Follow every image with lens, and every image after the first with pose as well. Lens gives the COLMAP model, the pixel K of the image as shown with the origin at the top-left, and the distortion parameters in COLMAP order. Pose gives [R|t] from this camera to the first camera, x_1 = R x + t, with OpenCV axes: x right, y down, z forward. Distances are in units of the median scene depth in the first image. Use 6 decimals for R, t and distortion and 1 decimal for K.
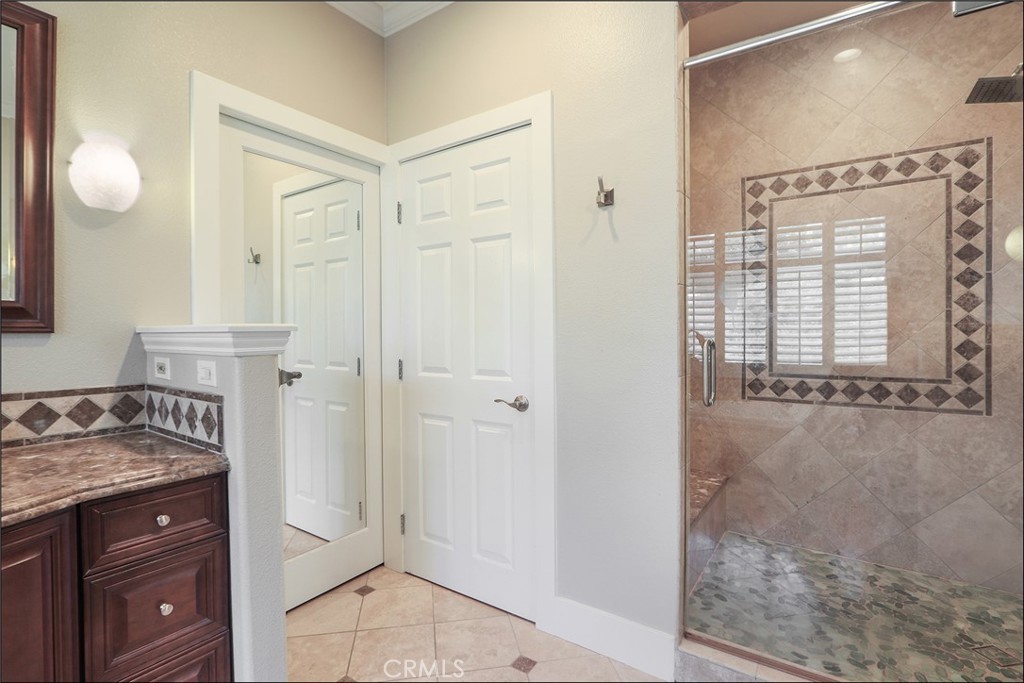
lens RADIAL K [[487.1, 0, 510.6], [0, 487.1, 333.2], [0, 0, 1]] dist [-0.016763, -0.000207]
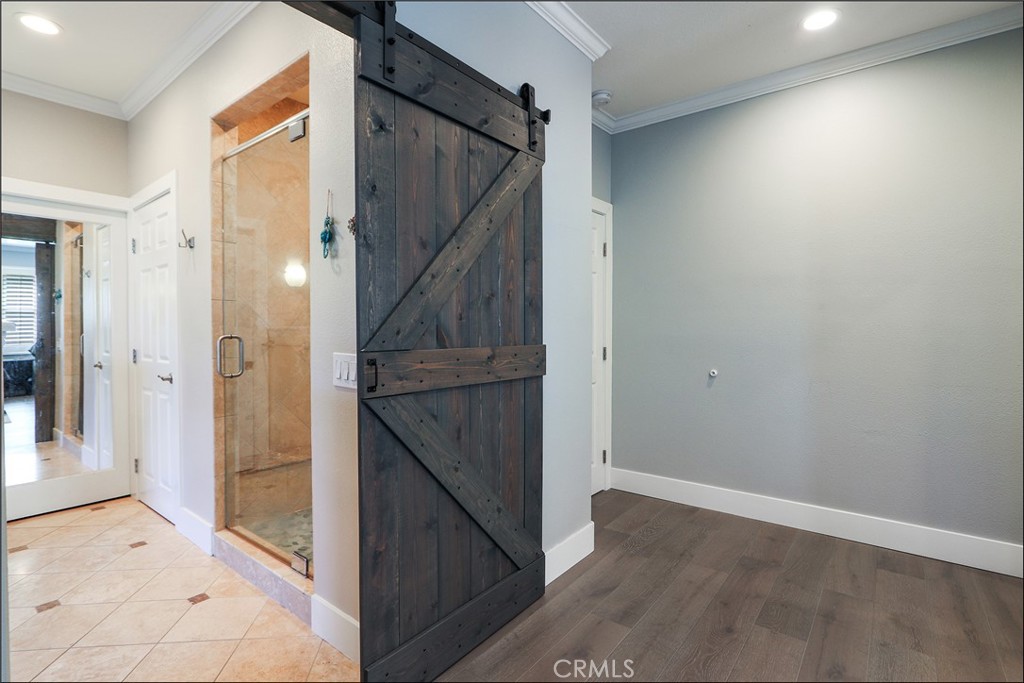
lens RADIAL K [[487.1, 0, 510.6], [0, 487.1, 333.2], [0, 0, 1]] dist [-0.016763, -0.000207]
pose [[0.998363, 0.002182, -0.057151, 1.011536], [-0.002125, 0.999997, 0.001063, 0.003307], [0.057153, -0.000940, 0.998365, -0.362007]]
